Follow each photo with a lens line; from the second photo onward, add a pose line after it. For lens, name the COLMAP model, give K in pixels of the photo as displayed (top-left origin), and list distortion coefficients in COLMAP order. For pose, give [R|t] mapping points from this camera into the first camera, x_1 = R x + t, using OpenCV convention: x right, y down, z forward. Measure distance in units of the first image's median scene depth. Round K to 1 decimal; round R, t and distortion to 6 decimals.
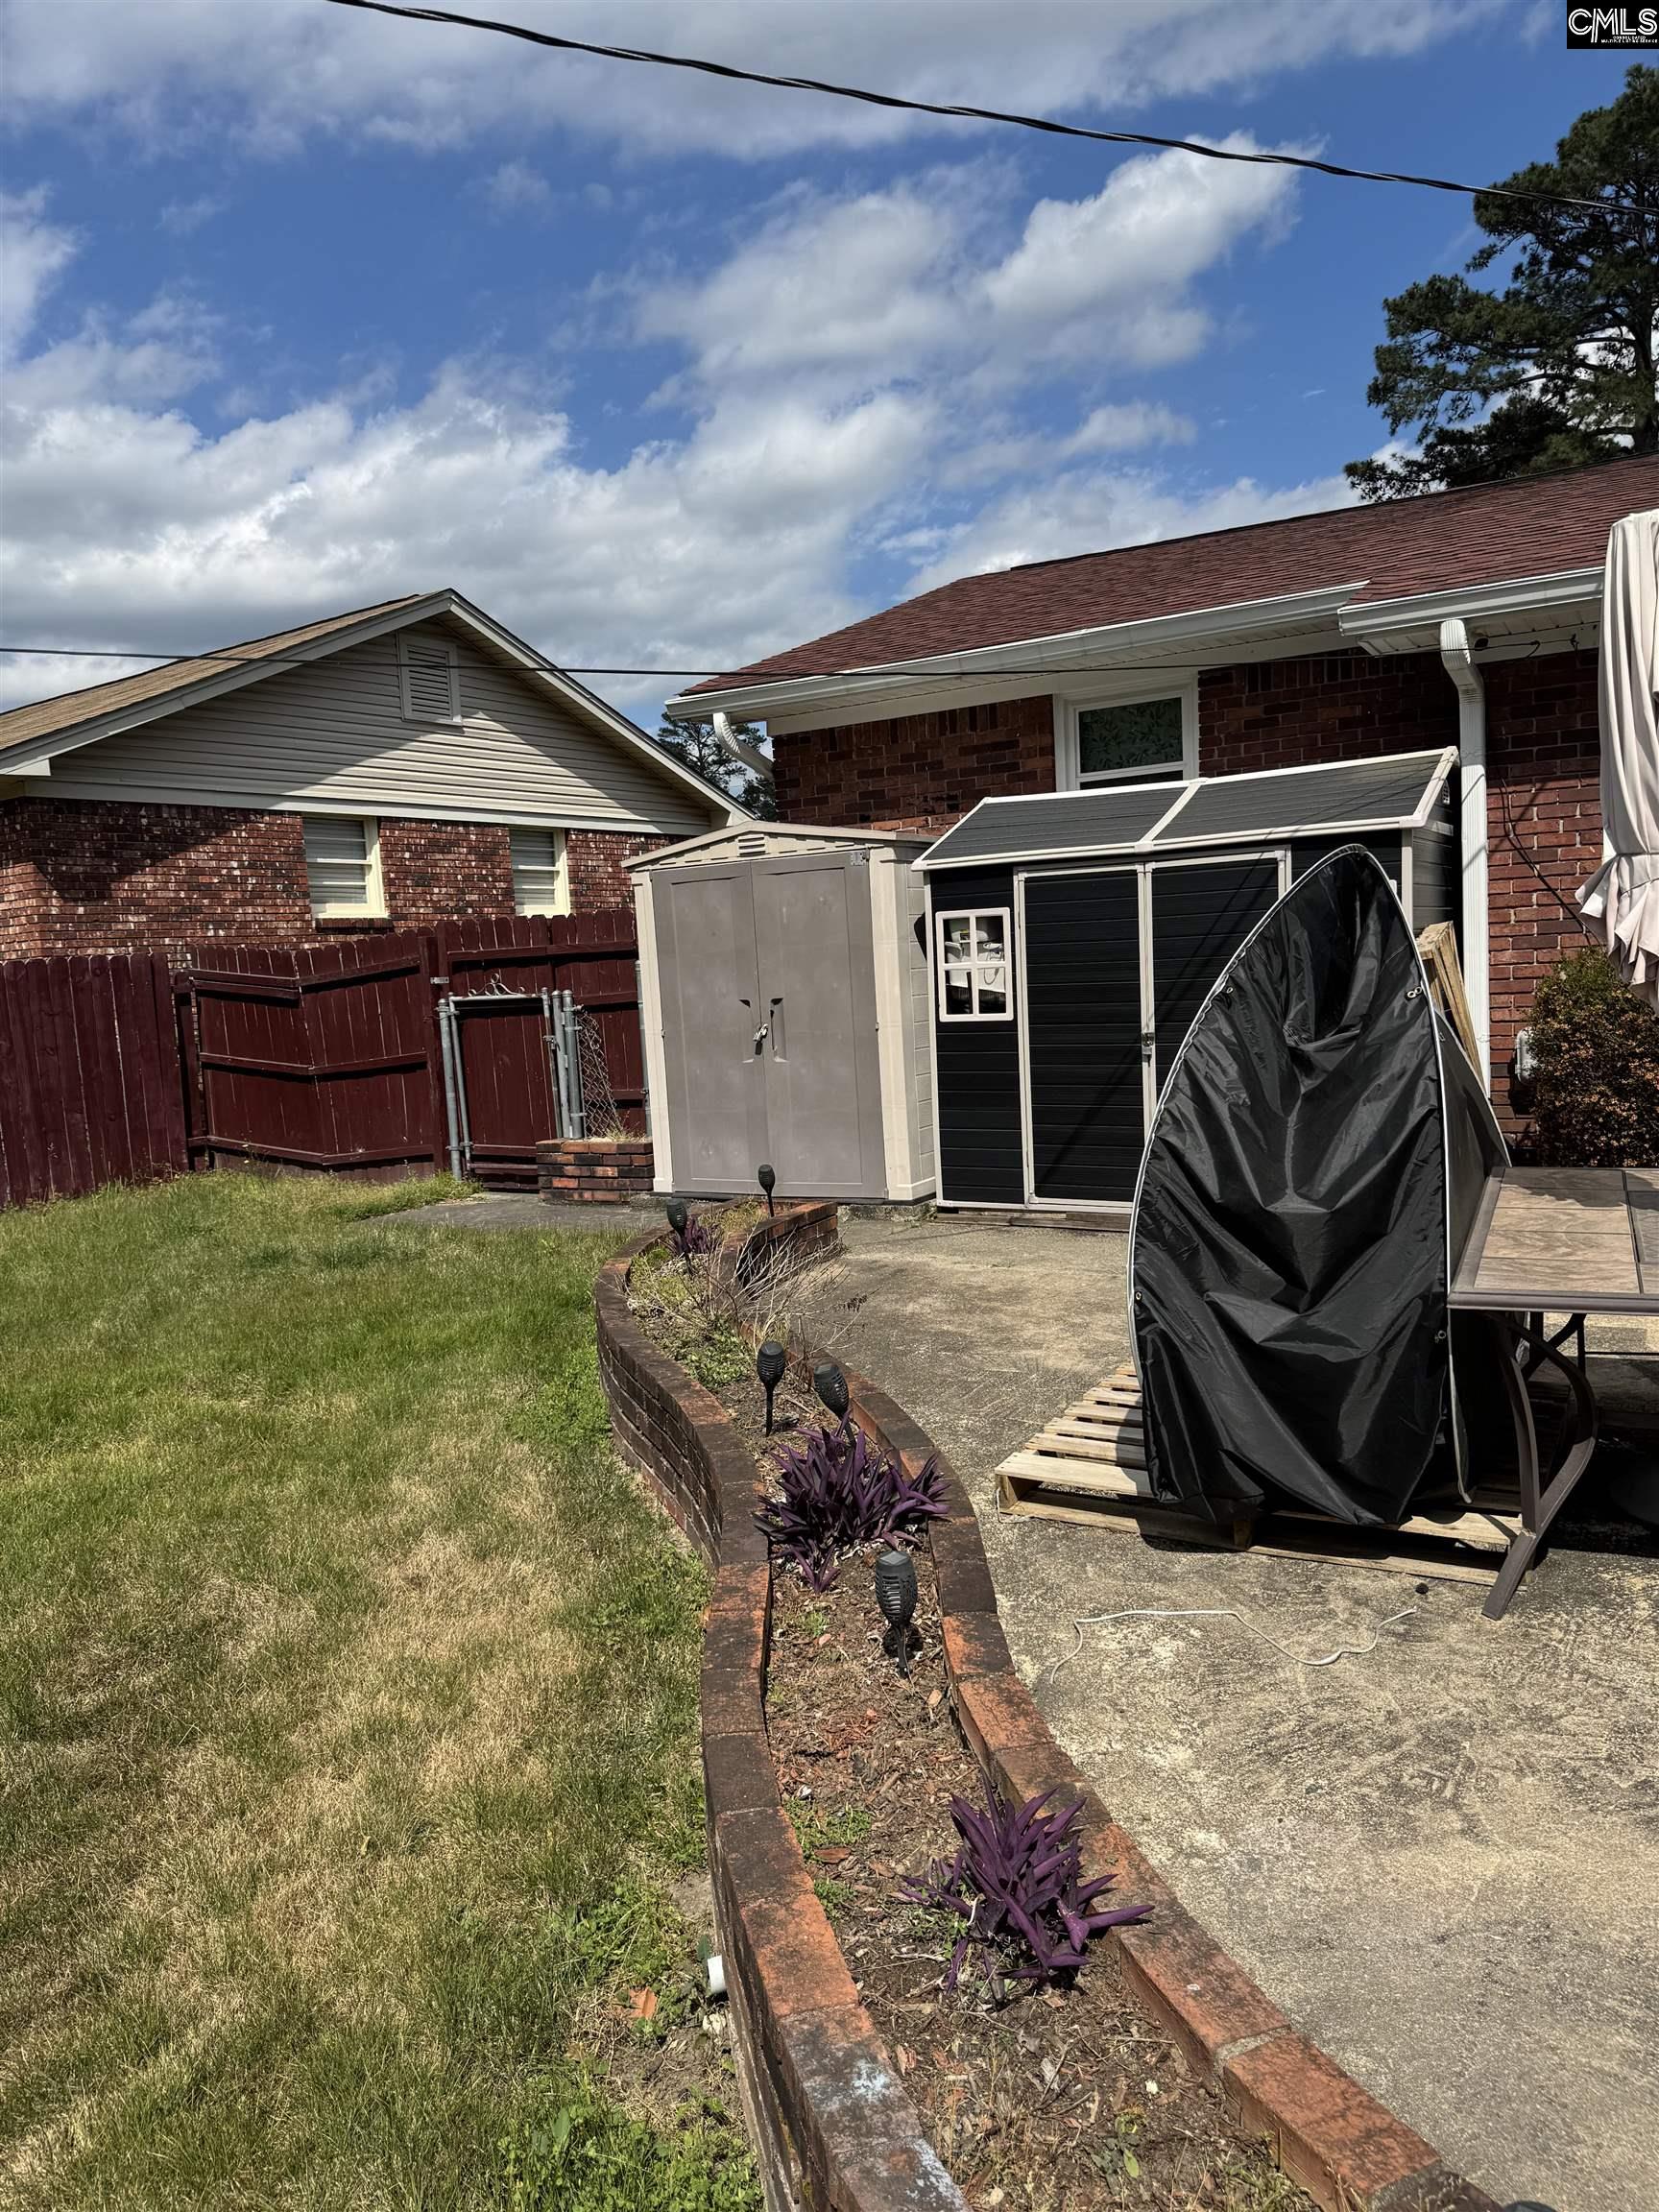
lens RADIAL K [[1548.4, 0, 824.6], [0, 1548.4, 1112.1], [0, 0, 1]] dist [0.049658, -0.063850]
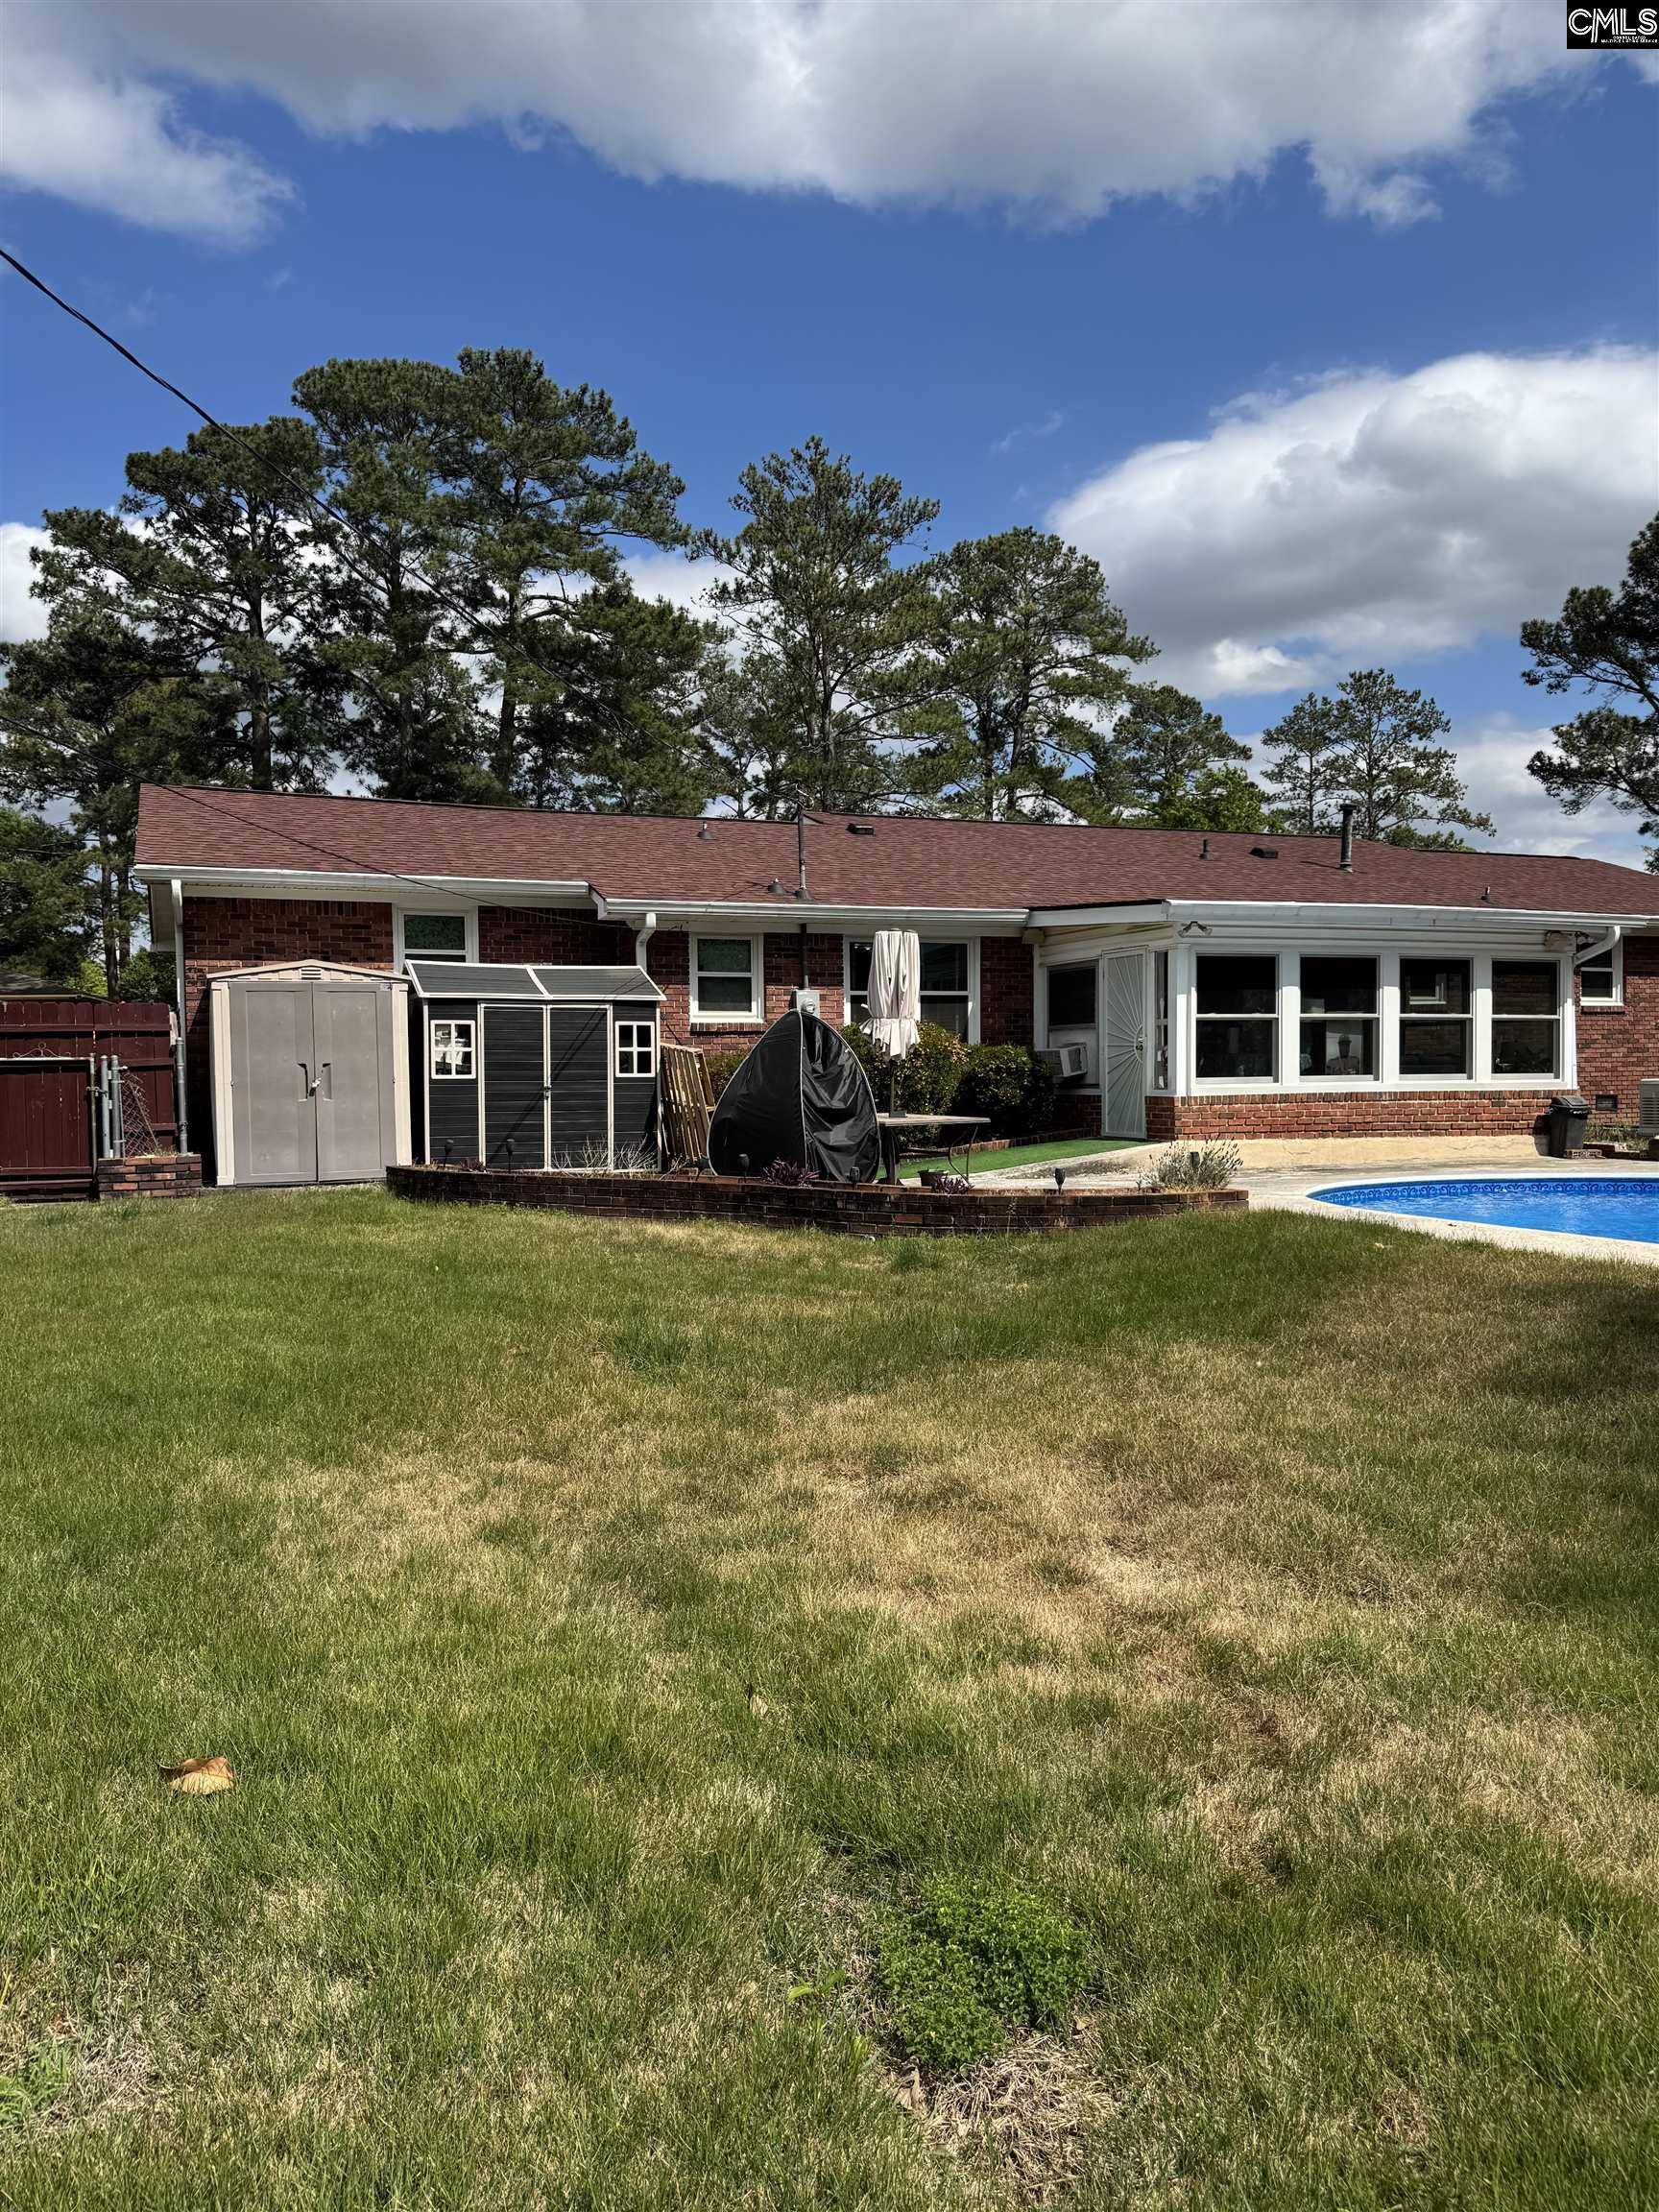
lens RADIAL K [[1548.4, 0, 825.9], [0, 1548.4, 1130.2], [0, 0, 1]] dist [0.049658, -0.063850]
pose [[0.611571, 0.017587, 0.790994, -0.777305], [0.057225, 0.996151, -0.066394, 0.107696], [-0.789117, 0.085869, 0.608211, -0.352283]]
